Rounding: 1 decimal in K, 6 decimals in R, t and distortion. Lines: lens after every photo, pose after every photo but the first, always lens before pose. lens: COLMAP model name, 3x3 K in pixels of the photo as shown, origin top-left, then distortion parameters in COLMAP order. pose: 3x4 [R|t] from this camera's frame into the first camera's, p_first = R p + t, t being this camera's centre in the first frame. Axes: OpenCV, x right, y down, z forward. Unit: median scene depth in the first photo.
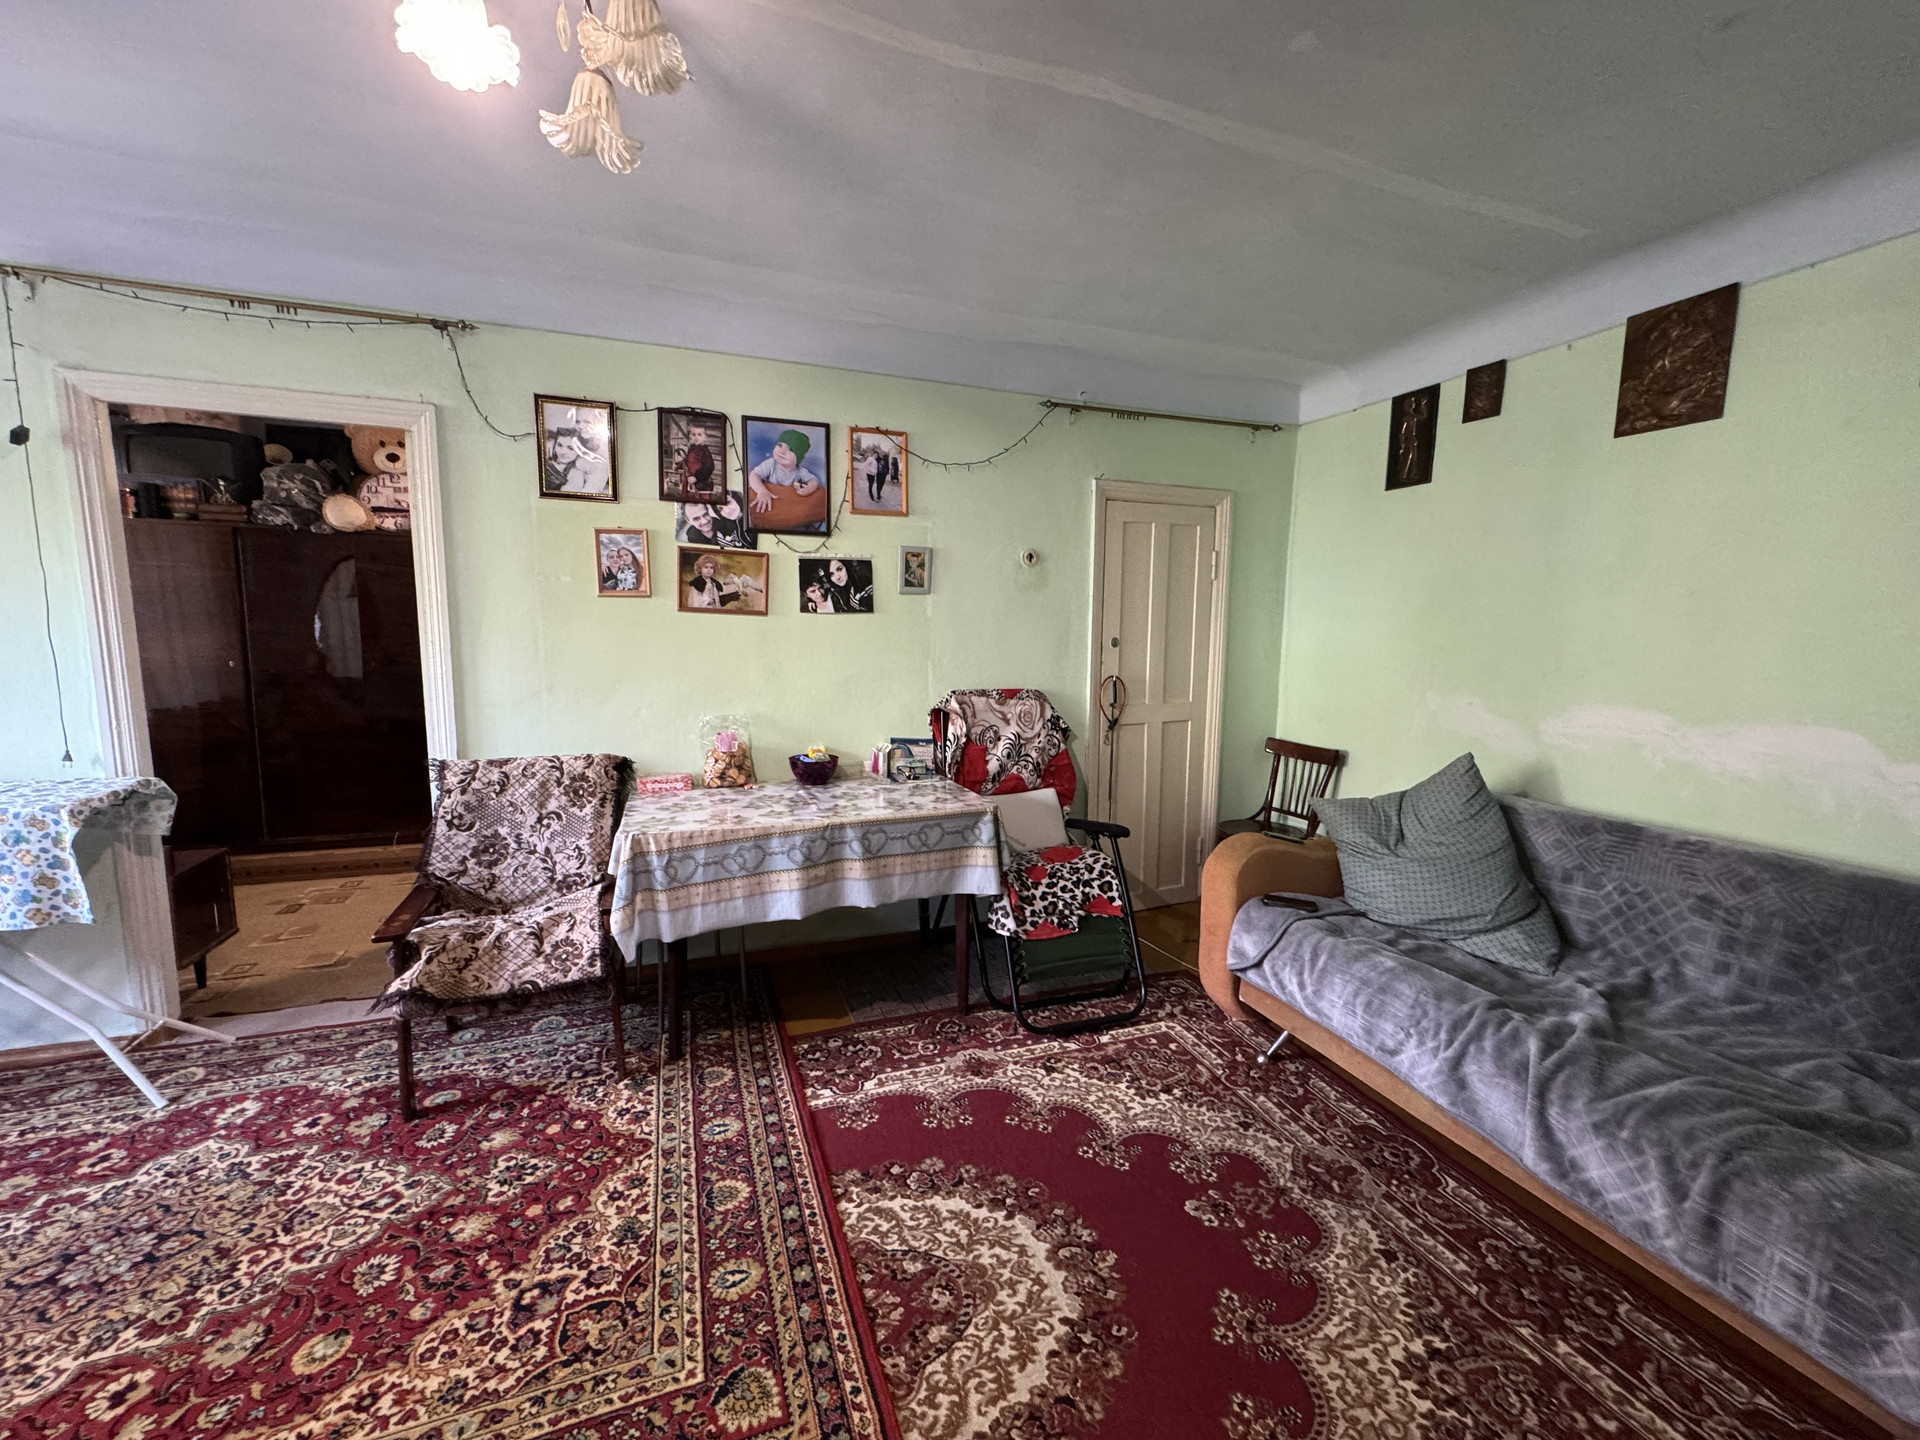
lens RADIAL K [[763.6, 0, 961.1], [0, 763.6, 719.2], [0, 0, 1]] dist [-0.000823, 0.000174]
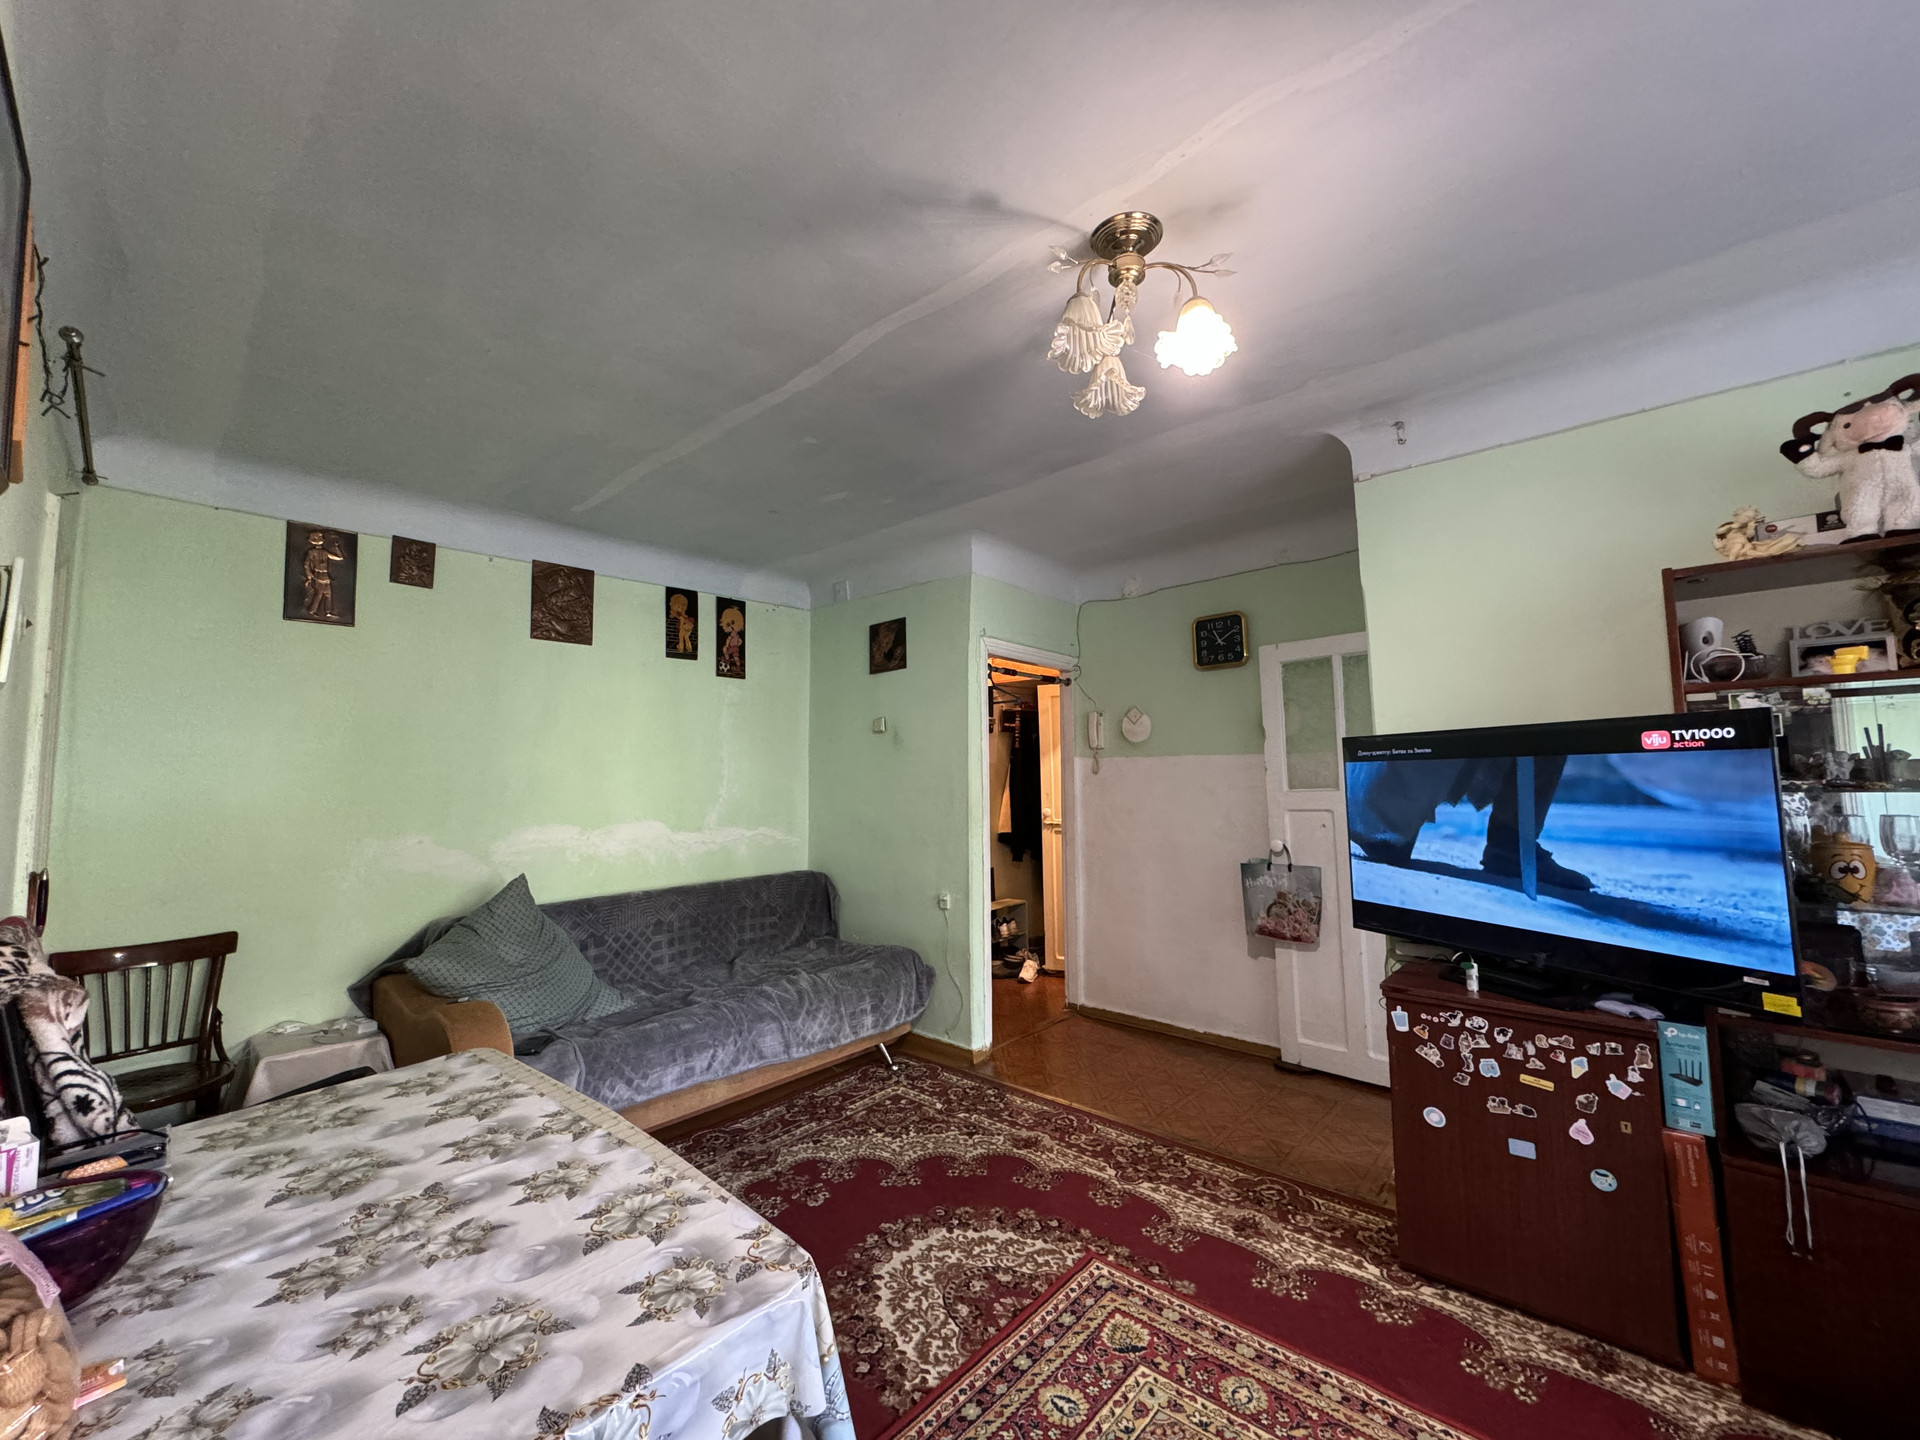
lens RADIAL K [[763.6, 0, 957.2], [0, 763.6, 720.6], [0, 0, 1]] dist [-0.000823, 0.000174]
pose [[-0.462367, 0.054405, 0.885018, -0.879248], [0.118197, 0.992990, 0.000708, -0.139510], [-0.878776, 0.104933, -0.465556, 1.120577]]
